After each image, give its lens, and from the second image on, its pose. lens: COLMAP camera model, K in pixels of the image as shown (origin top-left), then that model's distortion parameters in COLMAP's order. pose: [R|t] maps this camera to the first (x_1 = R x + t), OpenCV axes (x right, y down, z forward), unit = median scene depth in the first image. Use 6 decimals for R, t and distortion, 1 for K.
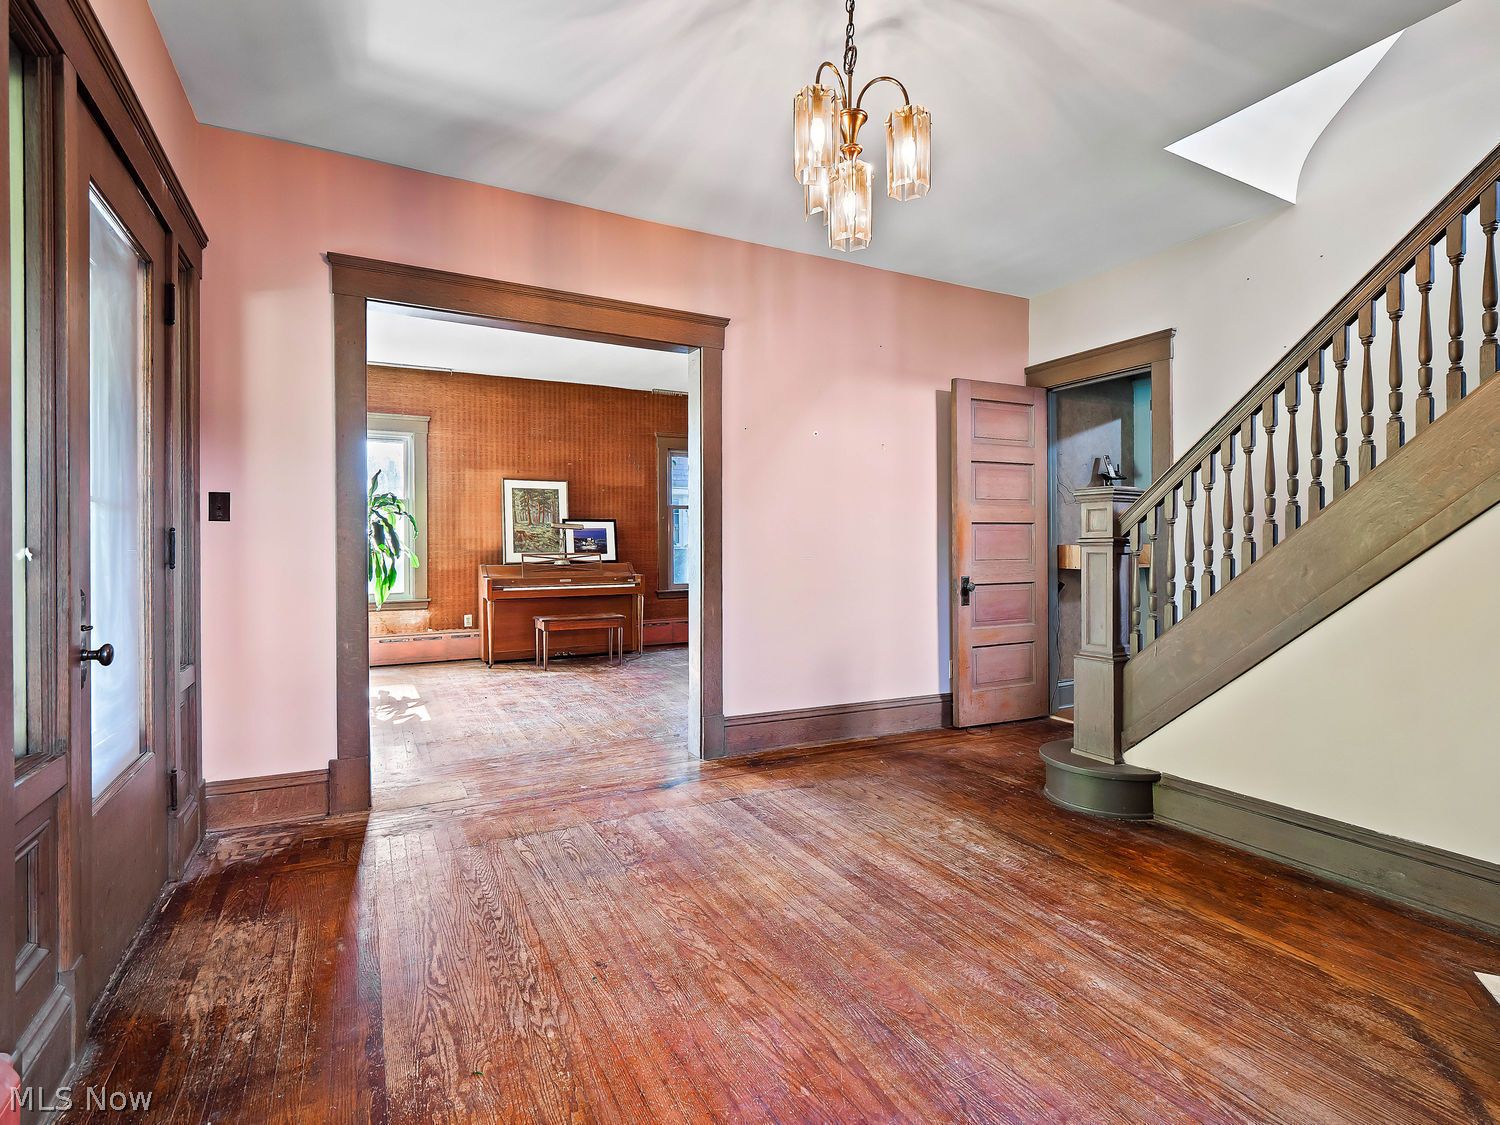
lens RADIAL K [[733.7, 0, 746.0], [0, 733.7, 551.3], [0, 0, 1]] dist [0.012705, -0.009028]
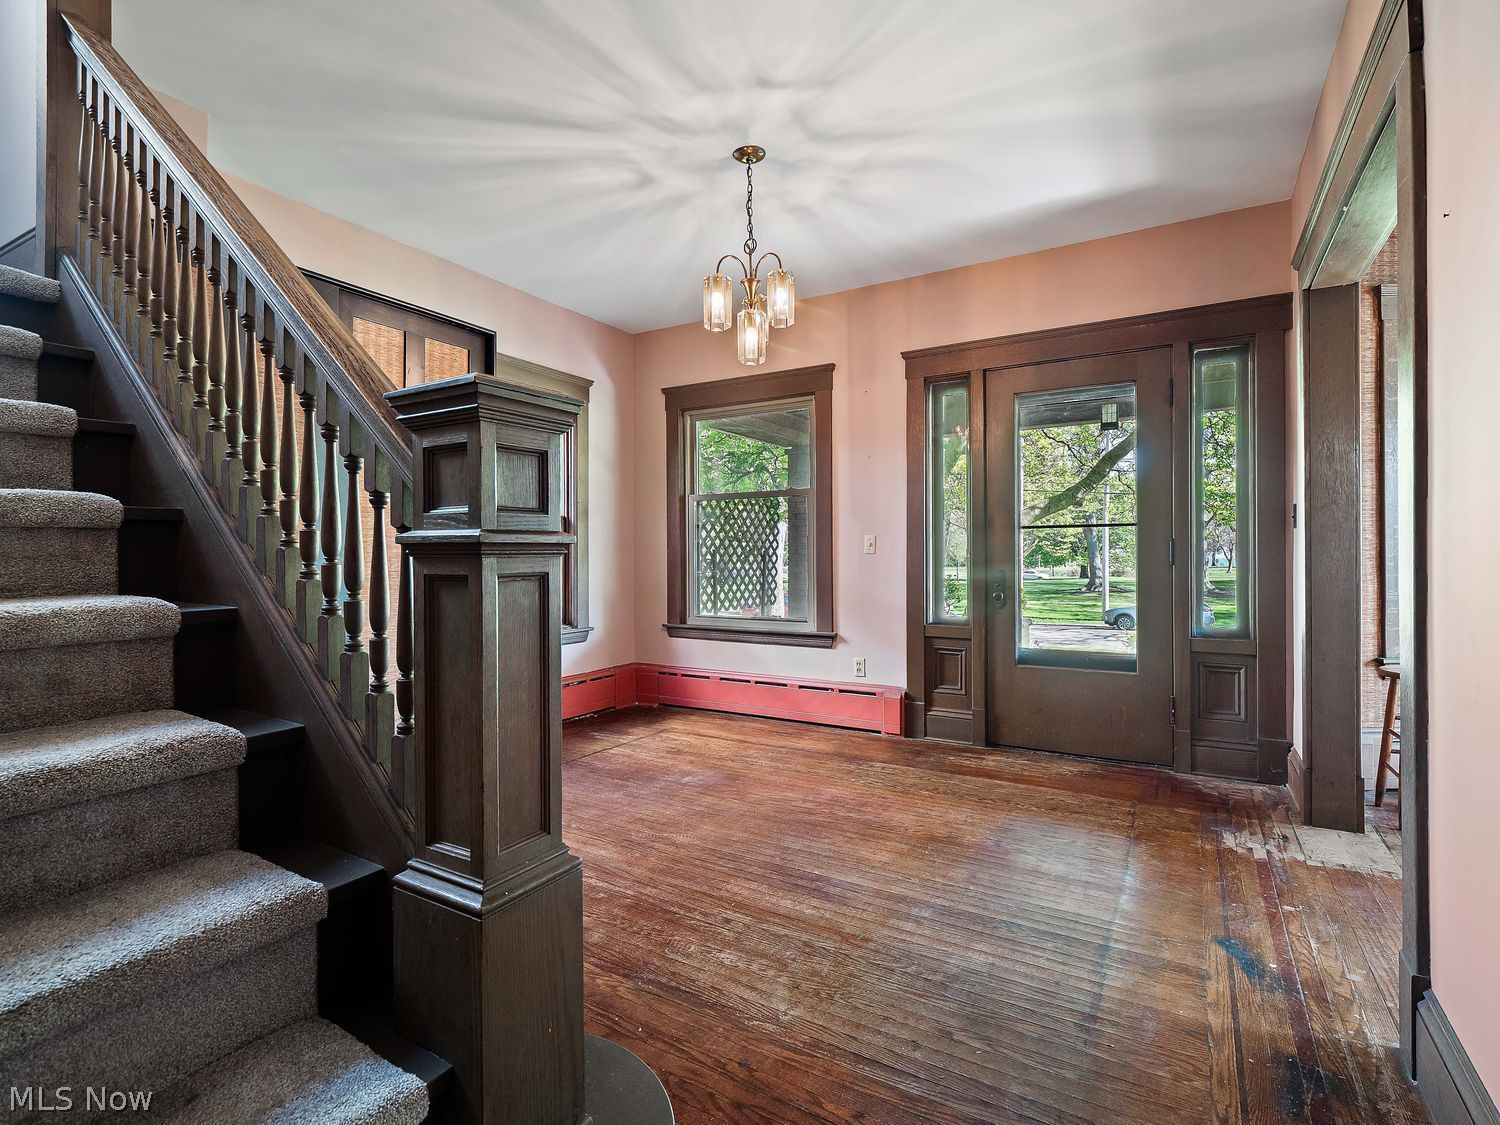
lens RADIAL K [[733.7, 0, 746.0], [0, 733.7, 551.3], [0, 0, 1]] dist [0.012705, -0.009028]
pose [[-0.851707, 0.003523, -0.524006, 0.740719], [0.001517, 0.999990, 0.004257, -0.011265], [0.524016, 0.002831, -0.851704, 1.761541]]
